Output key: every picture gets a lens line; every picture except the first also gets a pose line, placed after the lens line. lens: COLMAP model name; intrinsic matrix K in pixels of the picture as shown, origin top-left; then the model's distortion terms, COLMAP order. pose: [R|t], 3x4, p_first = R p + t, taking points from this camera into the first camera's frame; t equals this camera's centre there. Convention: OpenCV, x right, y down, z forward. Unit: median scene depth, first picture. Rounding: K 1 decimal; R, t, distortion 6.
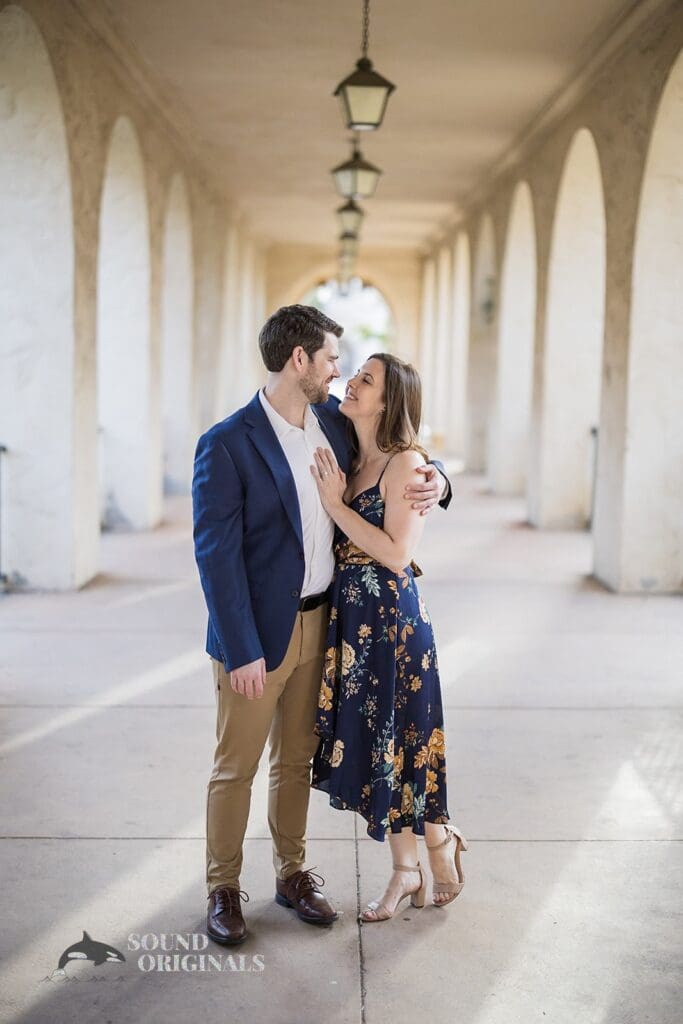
lens RADIAL K [[1569.9, 0, 369.2], [0, 1569.9, 512.0], [0, 0, 1]] dist [0.007211, 0.034479]
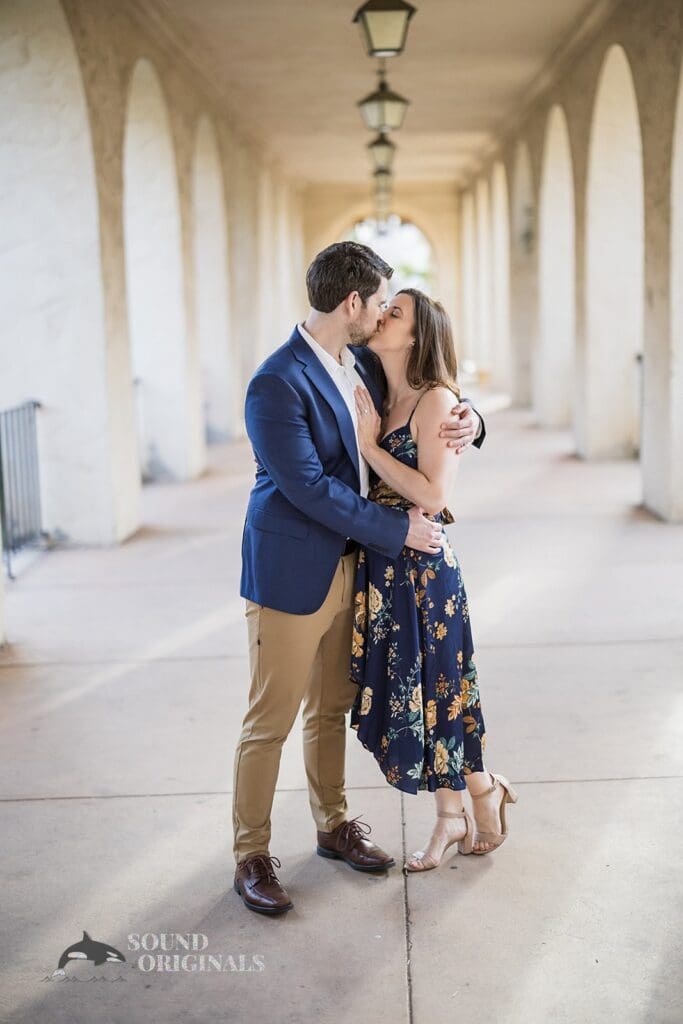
lens RADIAL K [[1569.9, 0, 369.2], [0, 1569.9, 512.0], [0, 0, 1]] dist [0.007211, 0.034479]
pose [[0.998299, -0.045670, -0.036237, 0.007185], [0.046978, 0.998243, 0.036108, 0.001247], [0.034524, -0.037748, 0.998691, 0.016558]]
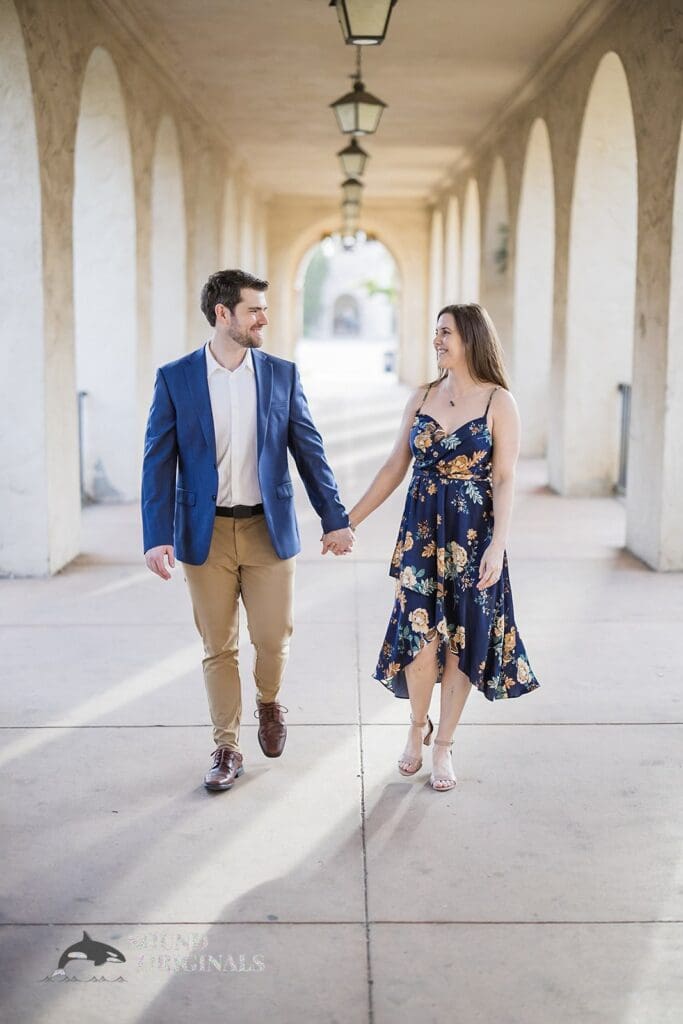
lens RADIAL K [[1530.6, 0, 341.5], [0, 1530.6, 512.0], [0, 0, 1]] dist [-0.016829, -0.023152]
pose [[0.999628, -0.013226, -0.023866, -0.000059], [0.013941, 0.999451, 0.030050, -0.009493], [0.023455, -0.030371, 0.999263, 0.119117]]
